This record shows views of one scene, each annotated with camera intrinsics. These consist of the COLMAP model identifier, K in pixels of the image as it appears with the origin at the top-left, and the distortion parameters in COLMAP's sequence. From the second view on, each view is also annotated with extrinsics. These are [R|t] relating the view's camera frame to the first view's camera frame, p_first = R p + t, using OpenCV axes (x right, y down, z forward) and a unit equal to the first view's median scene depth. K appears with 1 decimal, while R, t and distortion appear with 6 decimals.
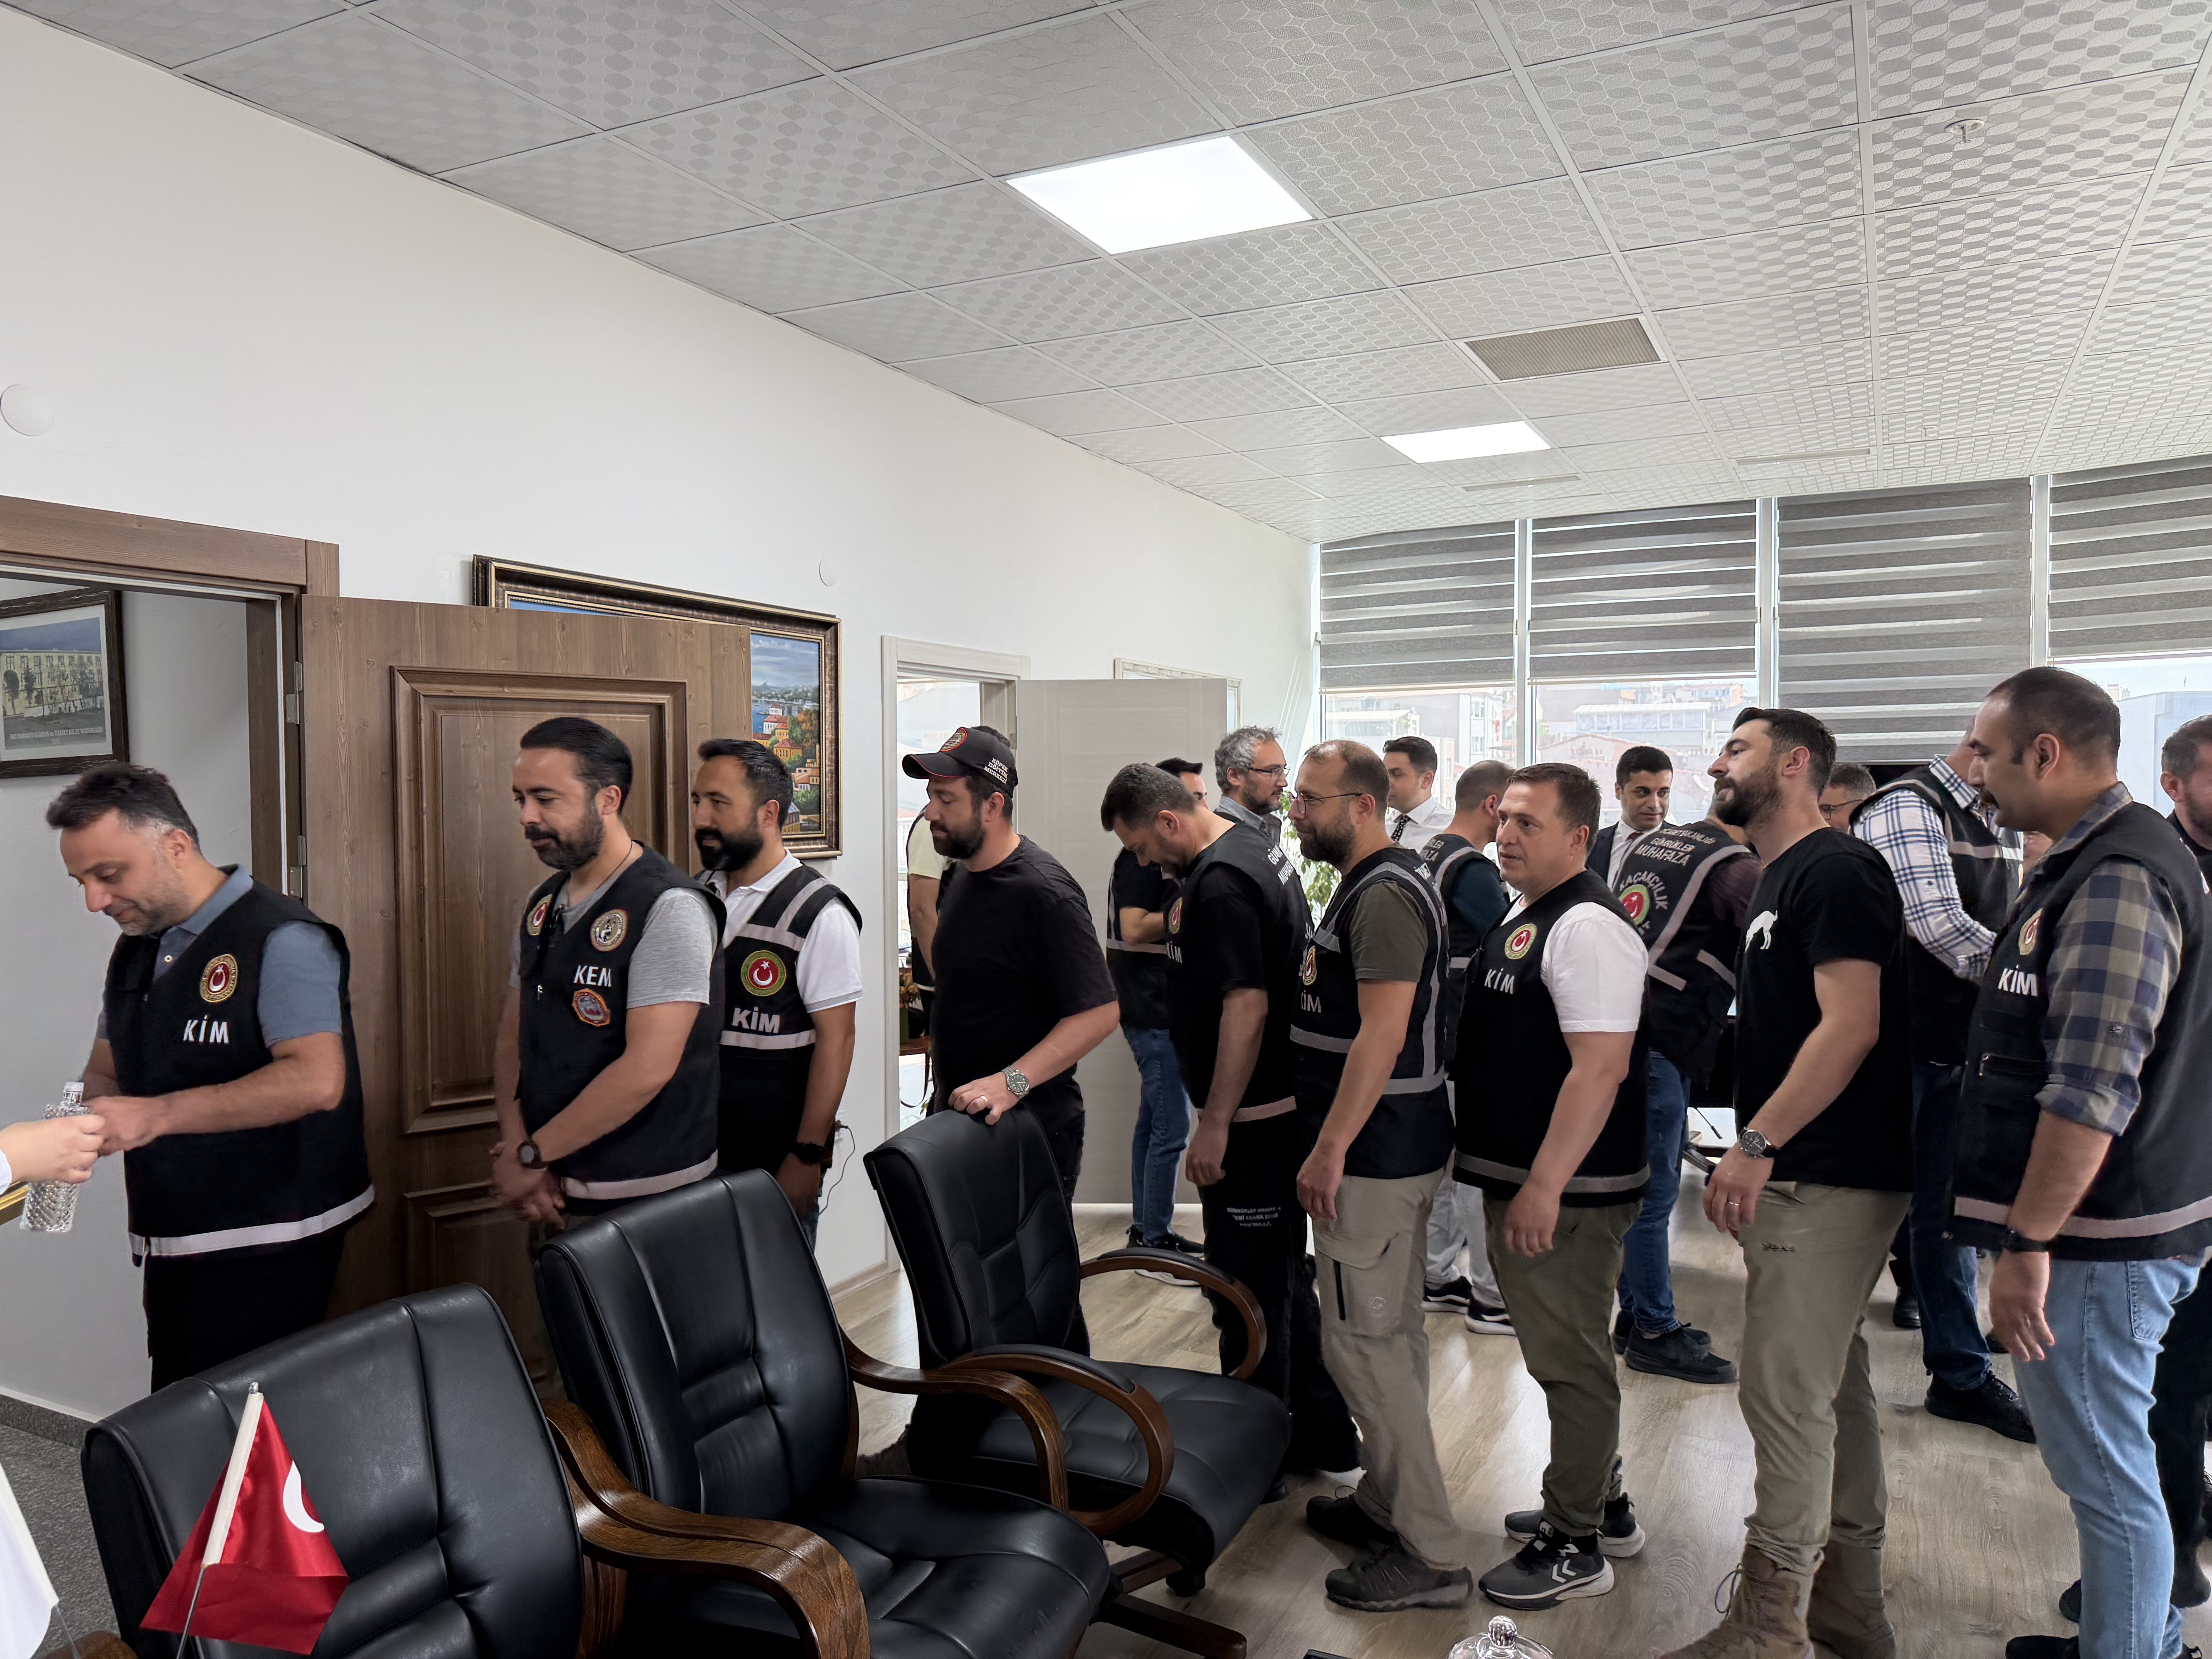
lens RADIAL K [[1560.0, 0, 1104.2], [0, 1560.0, 831.9], [0, 0, 1]] dist [0.048374, -0.060238]
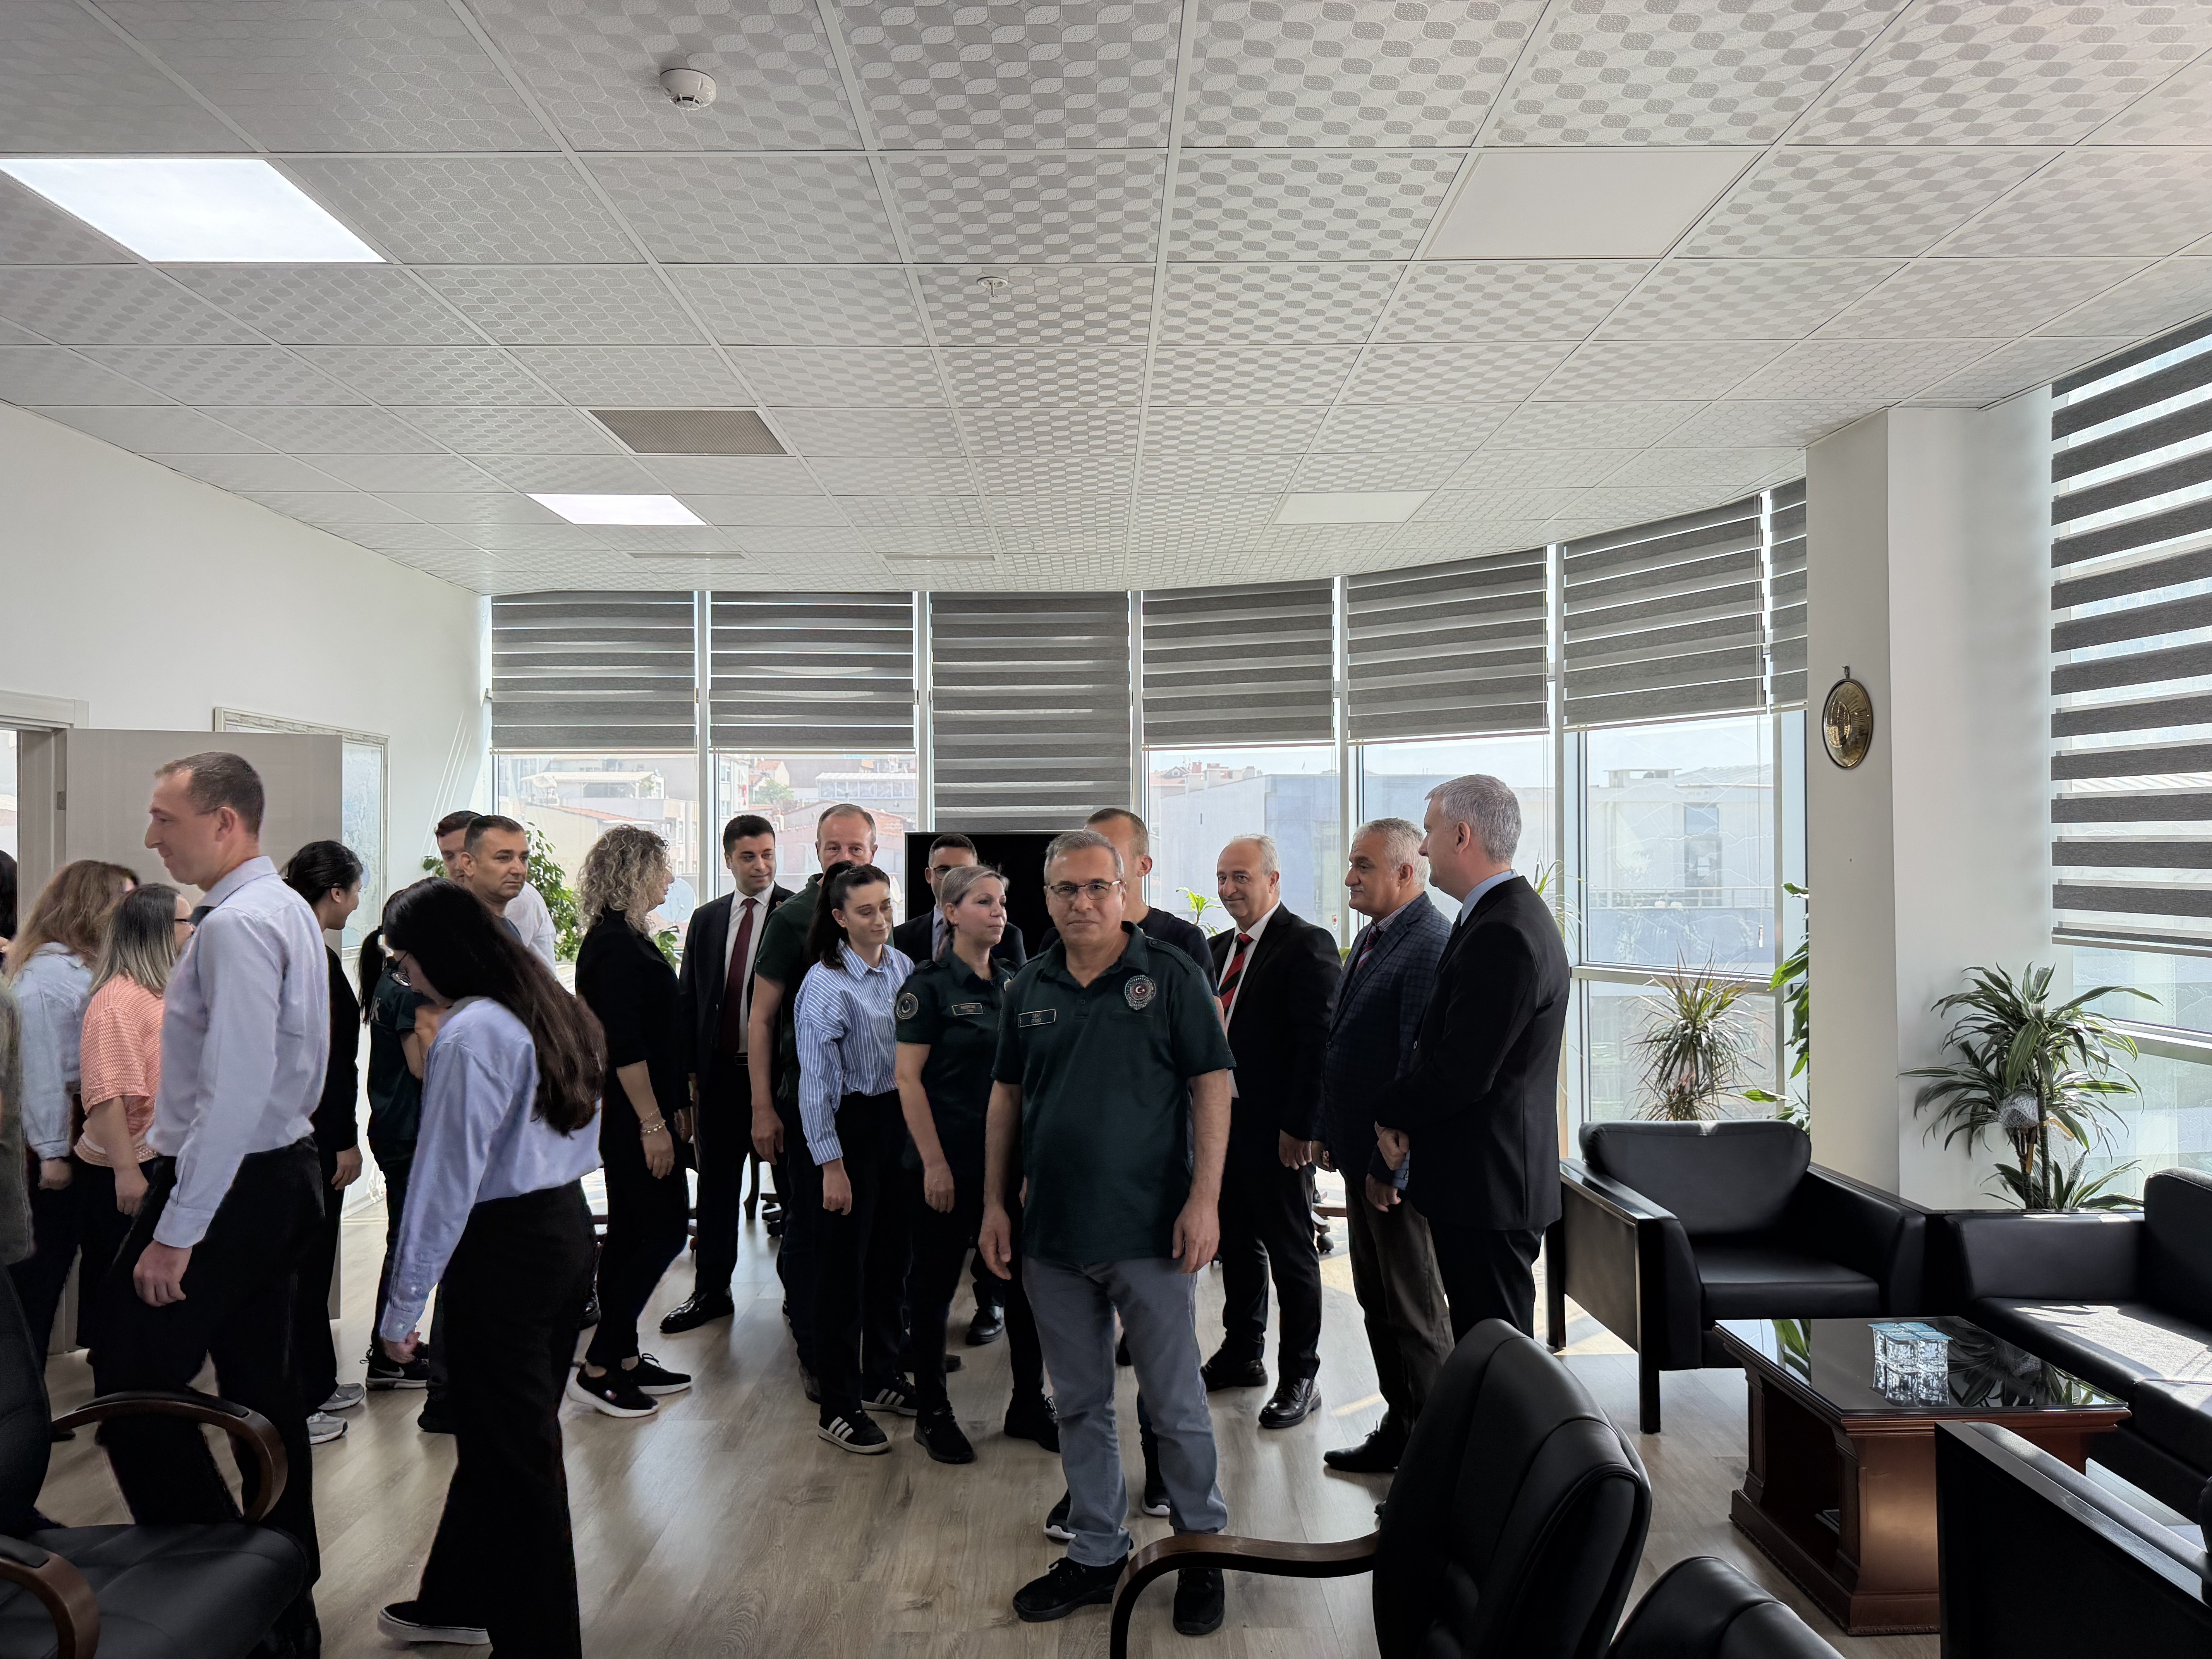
lens RADIAL K [[1560.0, 0, 1094.2], [0, 1560.0, 828.4], [0, 0, 1]] dist [0.048374, -0.060238]
pose [[0.893426, 0.008538, 0.449130, 0.085143], [0.011038, 0.999100, -0.040950, -0.002845], [-0.449075, 0.041543, 0.892528, -0.028843]]
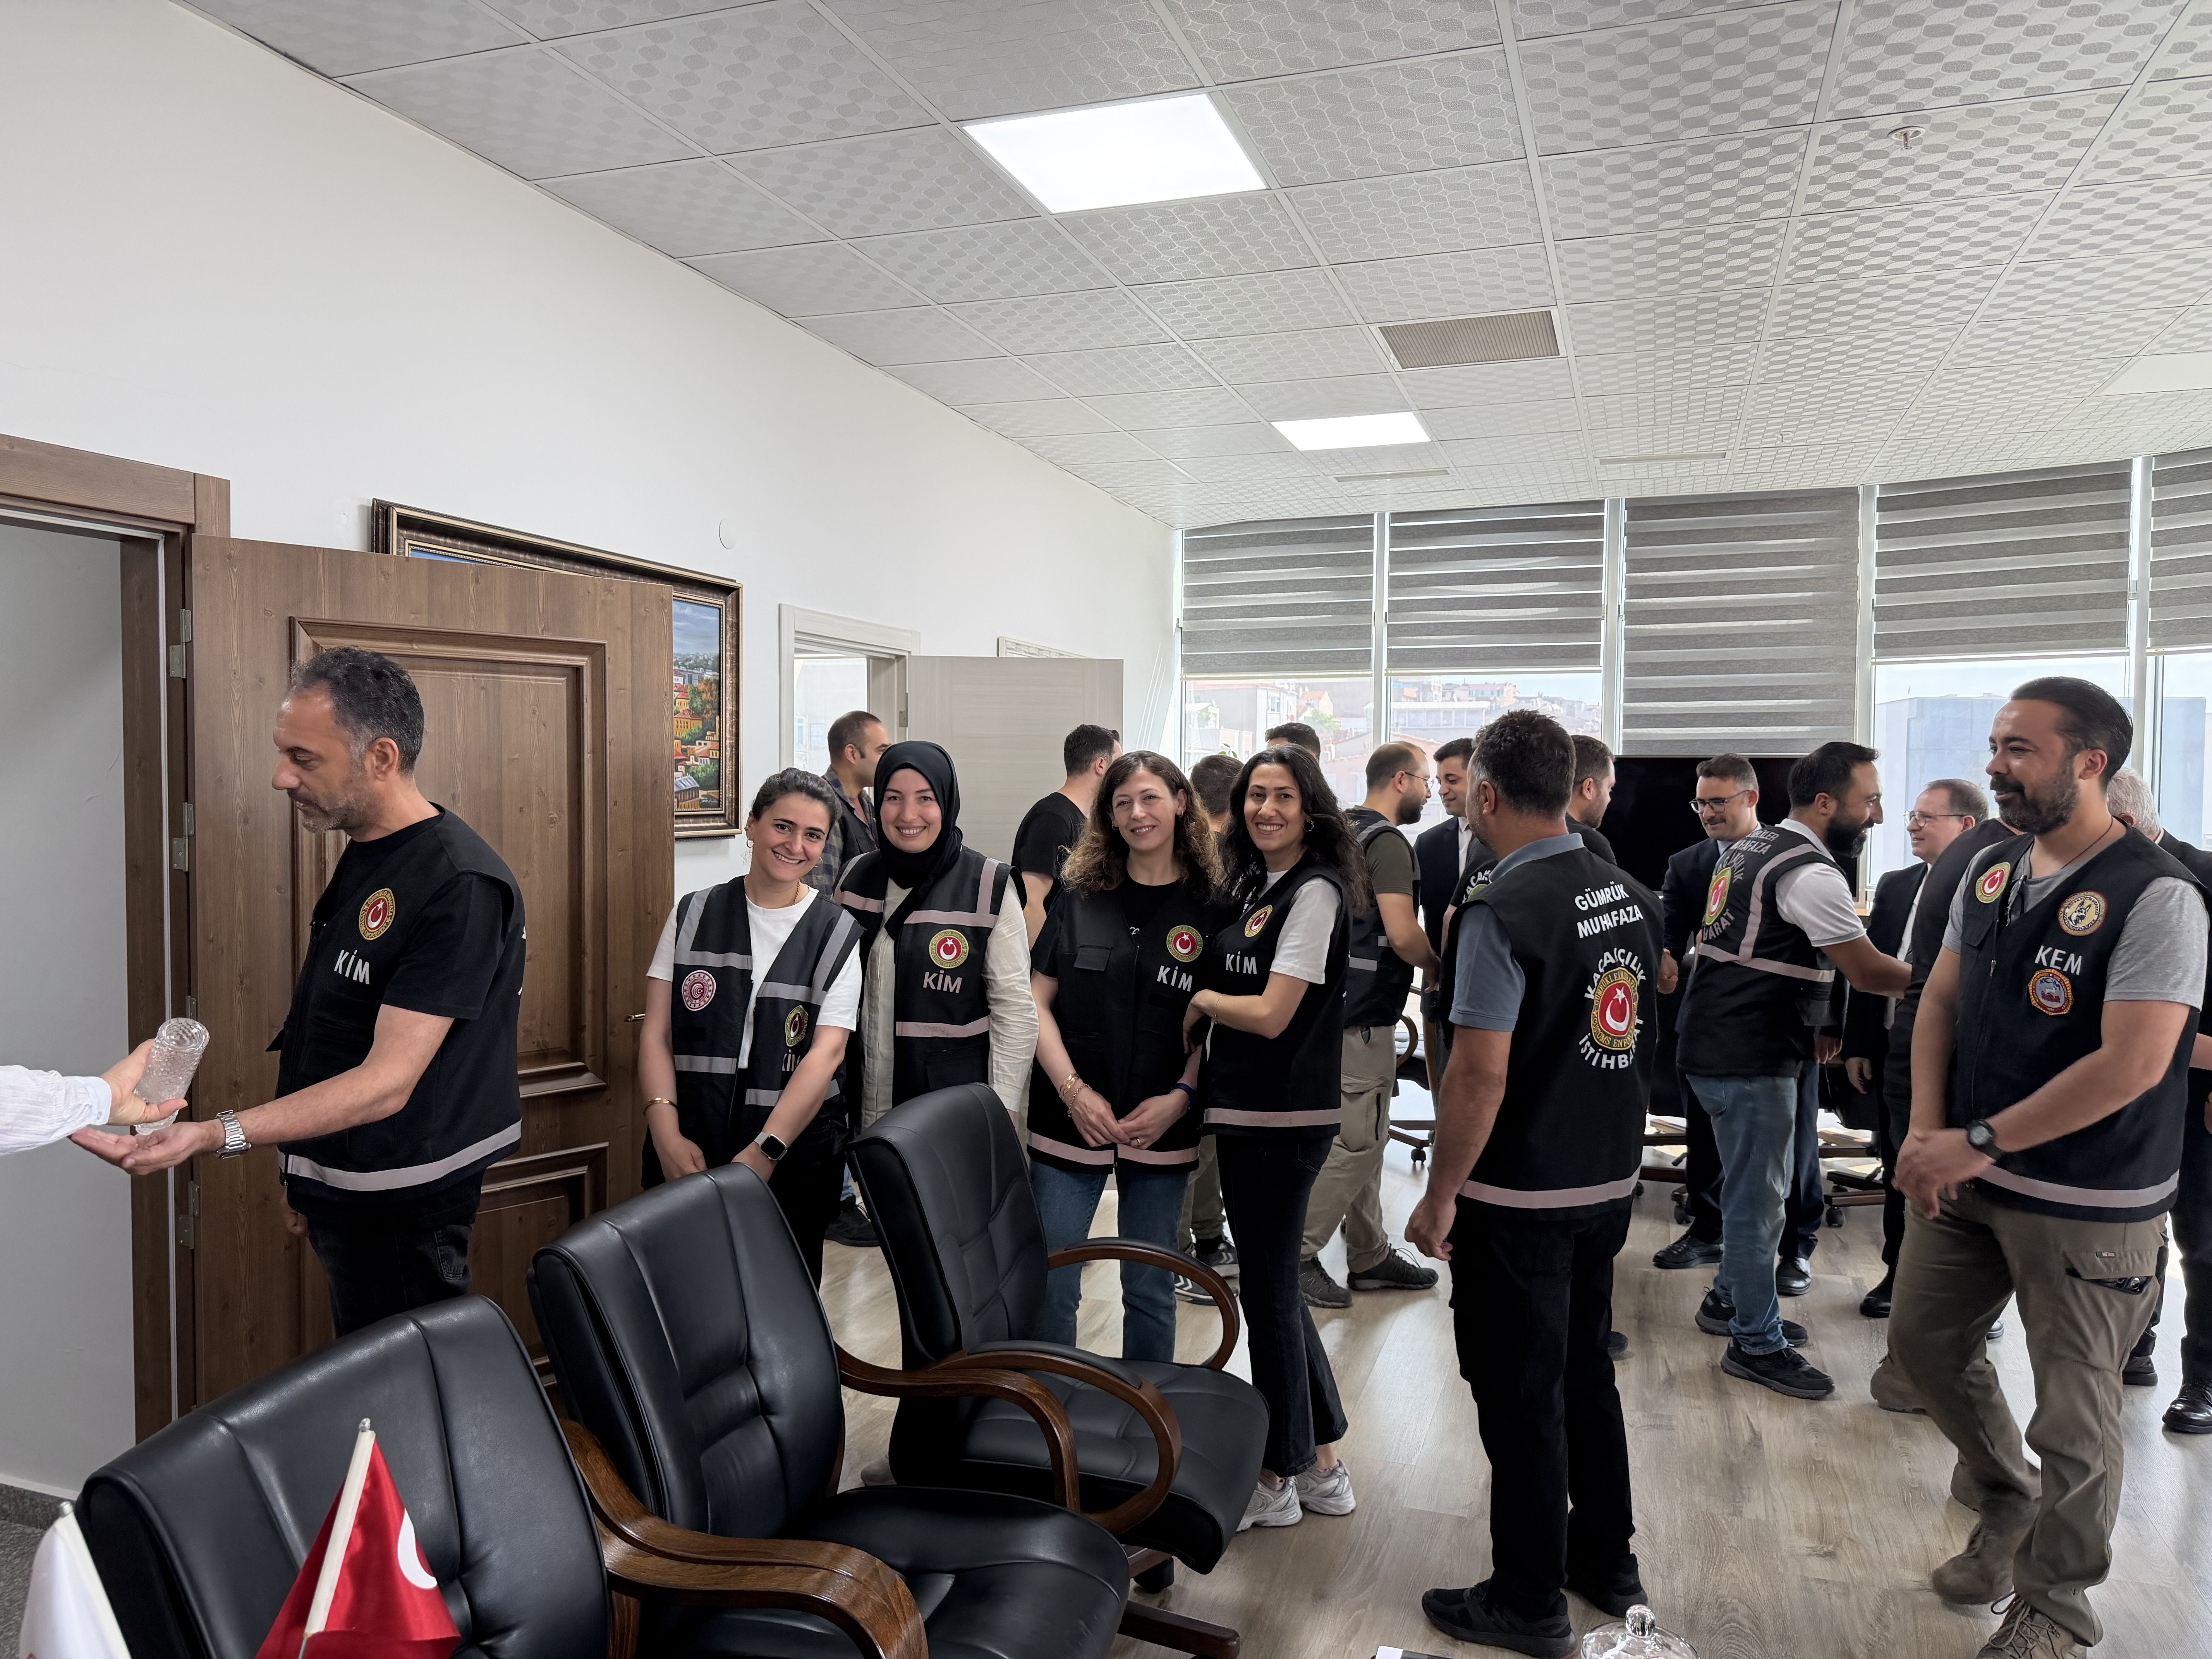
lens RADIAL K [[1560.0, 0, 1104.0], [0, 1560.0, 832.1], [0, 0, 1]] dist [0.048374, -0.060238]
pose [[0.991632, 0.008447, 0.128818, -0.085736], [-0.009357, 0.999935, 0.006463, 0.006825], [-0.128755, -0.007614, 0.991647, 0.032834]]
